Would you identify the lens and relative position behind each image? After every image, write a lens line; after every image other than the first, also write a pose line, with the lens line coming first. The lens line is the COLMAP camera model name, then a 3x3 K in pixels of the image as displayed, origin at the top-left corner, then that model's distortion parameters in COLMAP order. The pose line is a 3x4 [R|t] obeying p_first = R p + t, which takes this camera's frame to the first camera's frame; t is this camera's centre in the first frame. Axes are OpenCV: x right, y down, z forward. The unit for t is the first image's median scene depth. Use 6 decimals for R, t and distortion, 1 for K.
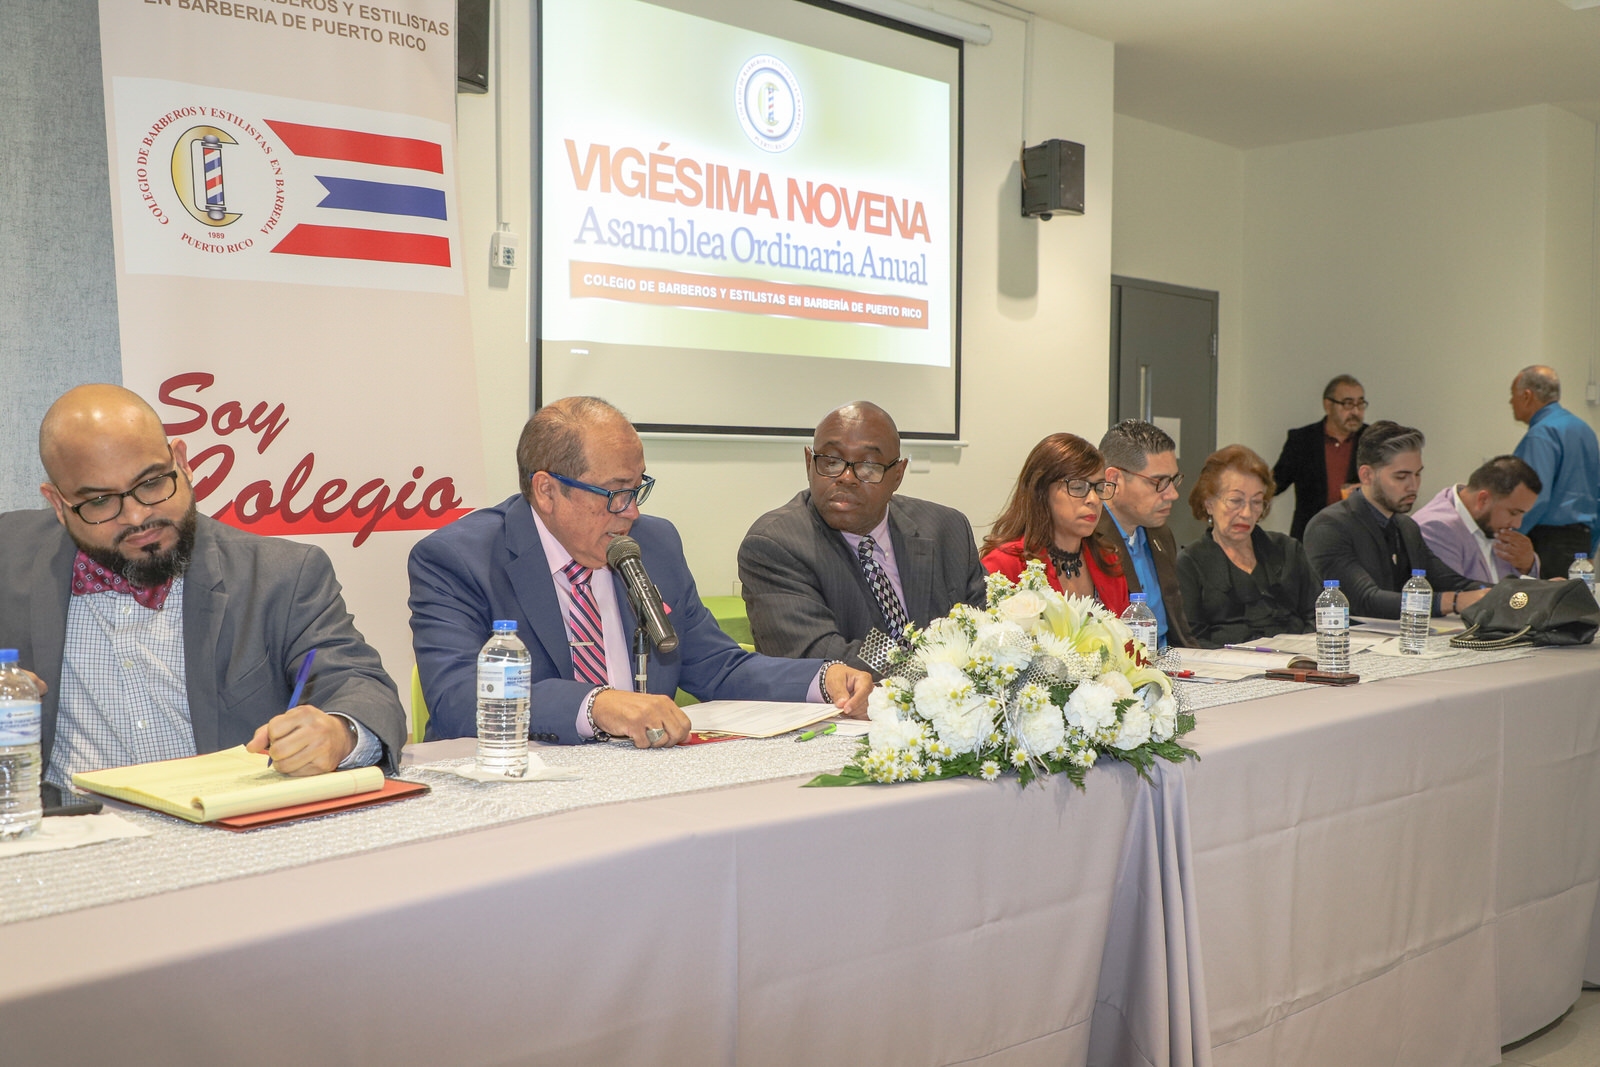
lens RADIAL K [[1609.2, 0, 809.5], [0, 1609.2, 536.0], [0, 0, 1]] dist [0.009401, 0.000000]
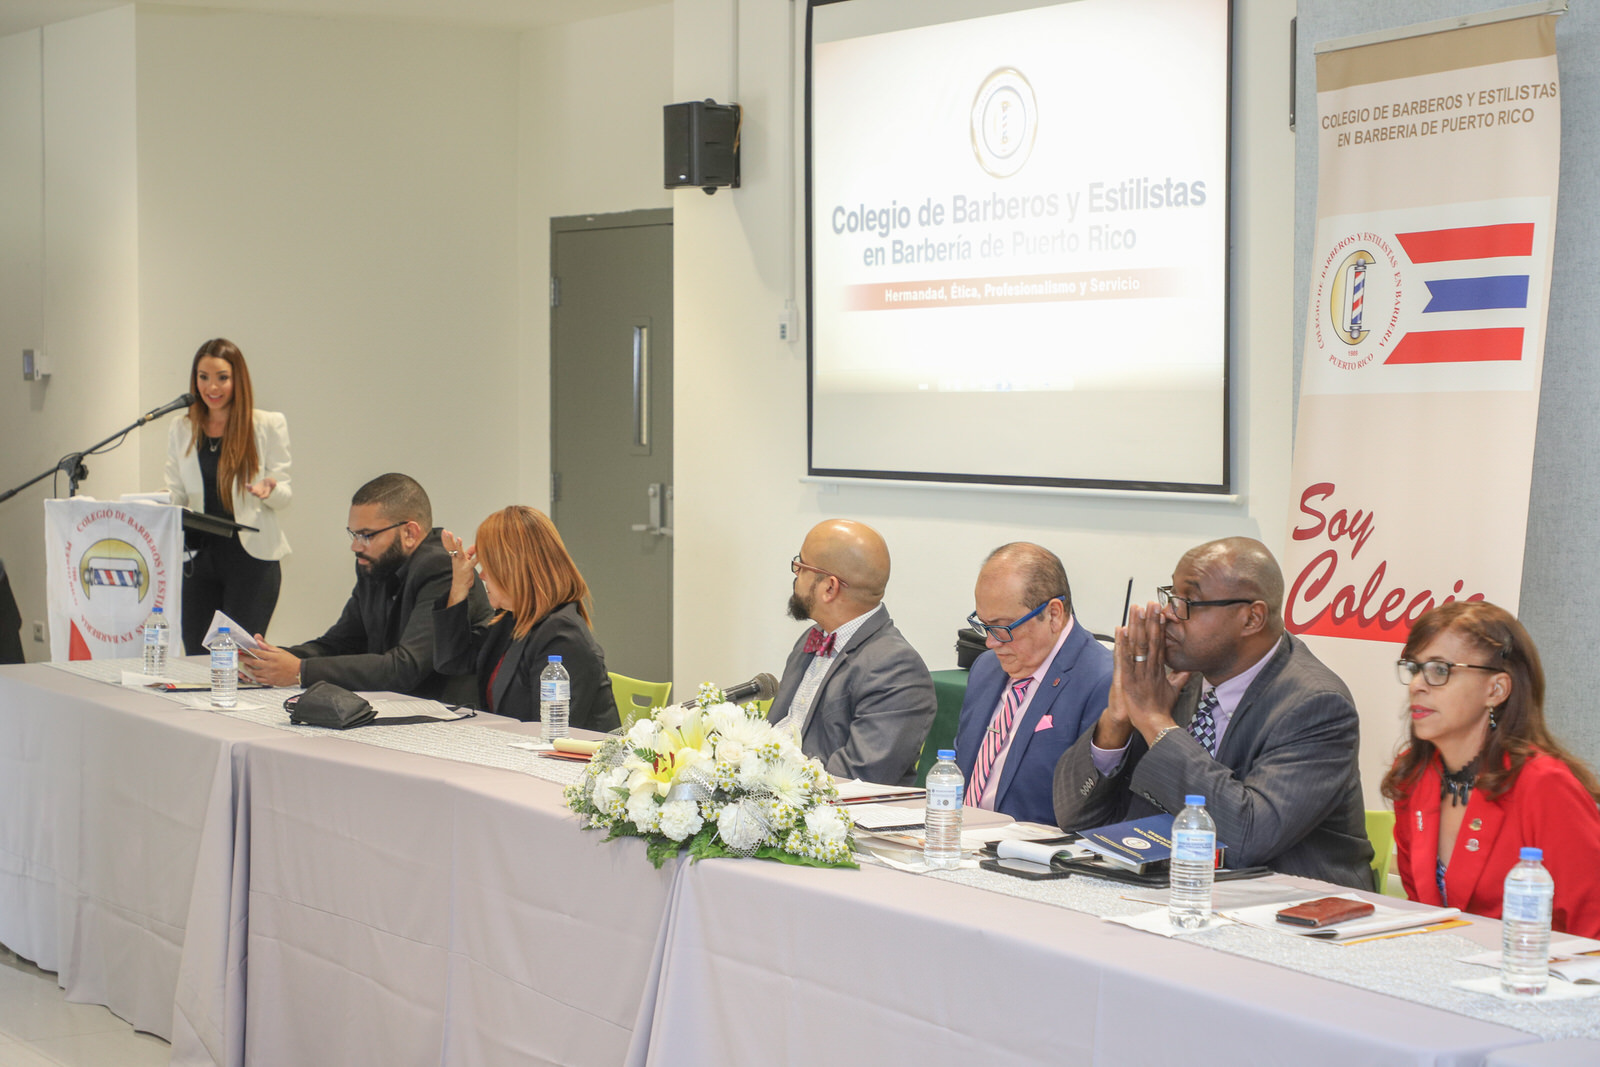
lens RADIAL K [[3076.1, 0, 797.1], [0, 3076.1, 533.7], [0, 0, 1]] dist [0.000671, 0.000000]
pose [[-0.205462, 0.039341, -0.977874, 1.192143], [-0.044767, 0.997768, 0.049548, -0.106481], [0.977641, 0.053957, -0.203242, 0.743788]]
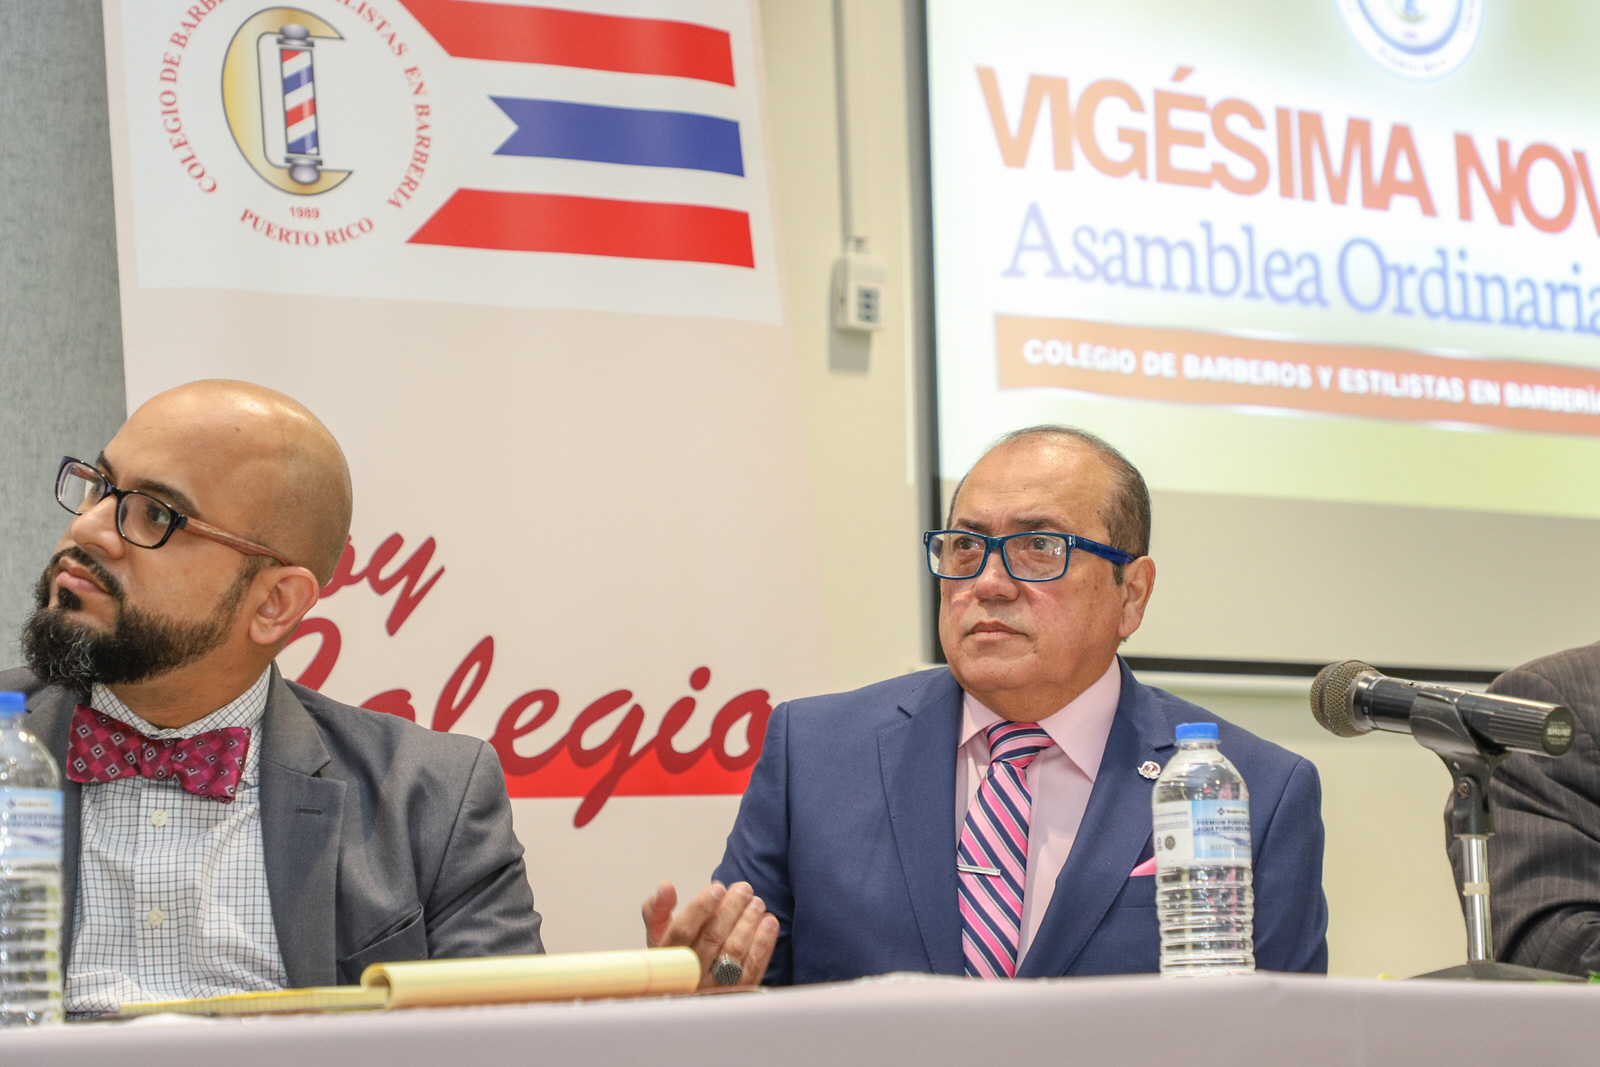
lens RADIAL K [[3737.0, 0, 858.3], [0, 3737.0, 544.2], [0, 0, 1]] dist [0.033198, 0.000000]
pose [[0.981625, -0.060444, -0.180992, 0.006970], [0.029270, 0.984976, -0.170191, 0.085443], [0.188560, 0.161766, 0.968647, -0.064070]]
